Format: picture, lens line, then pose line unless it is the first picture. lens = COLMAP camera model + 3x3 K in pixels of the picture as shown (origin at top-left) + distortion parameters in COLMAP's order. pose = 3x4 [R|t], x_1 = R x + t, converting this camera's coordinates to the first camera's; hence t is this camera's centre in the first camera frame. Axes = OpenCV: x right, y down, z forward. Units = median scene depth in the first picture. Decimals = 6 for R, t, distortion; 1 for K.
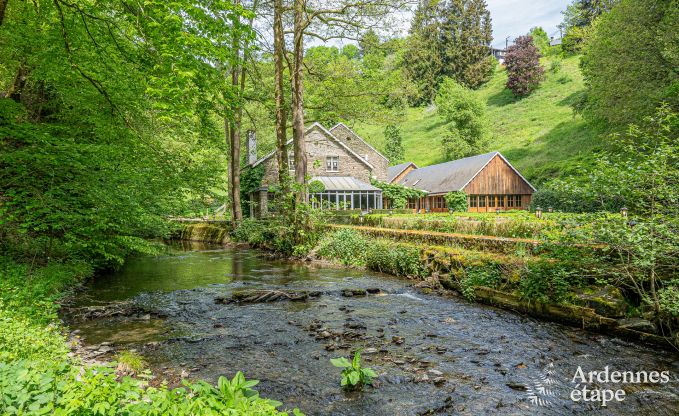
lens RADIAL K [[405.4, 0, 339.4], [0, 405.4, 207.1], [0, 0, 1]] dist [0.001856, 0.000753]
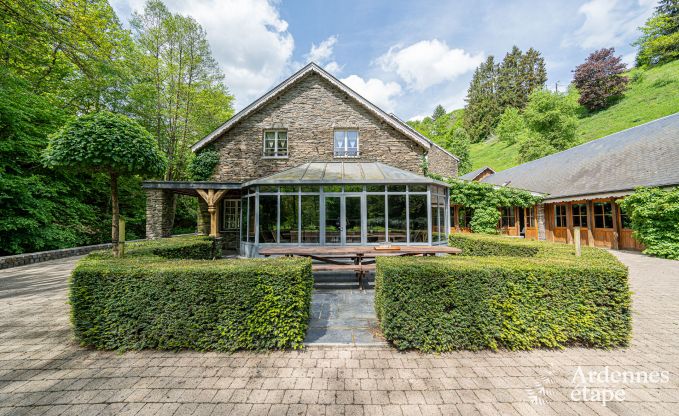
lens RADIAL K [[248.7, 0, 339.3], [0, 248.7, 205.6], [0, 0, 1]] dist [-0.000742, -0.000074]
pose [[0.950926, -0.011493, -0.309205, 0.063661], [-0.003316, 0.998874, -0.047325, -0.008165], [0.309401, 0.046028, 0.949817, 0.600428]]
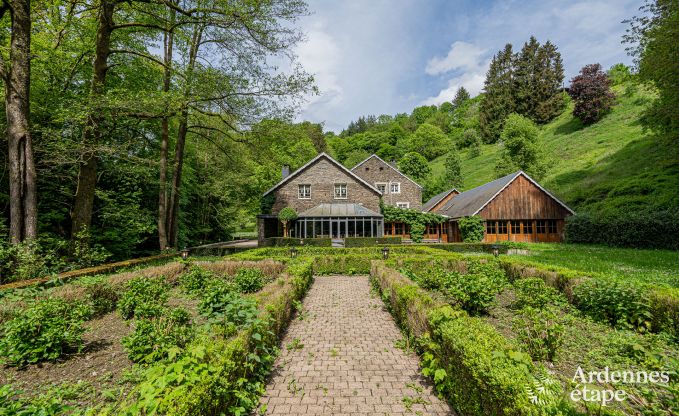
lens RADIAL K [[304.6, 0, 340.1], [0, 304.6, 212.2], [0, 0, 1]] dist [-0.000480, -0.000399]
pose [[0.954452, -0.014367, -0.298019, 0.185058], [-0.001192, 0.998648, -0.051961, -0.010719], [0.298363, 0.049950, 0.953145, 0.223921]]
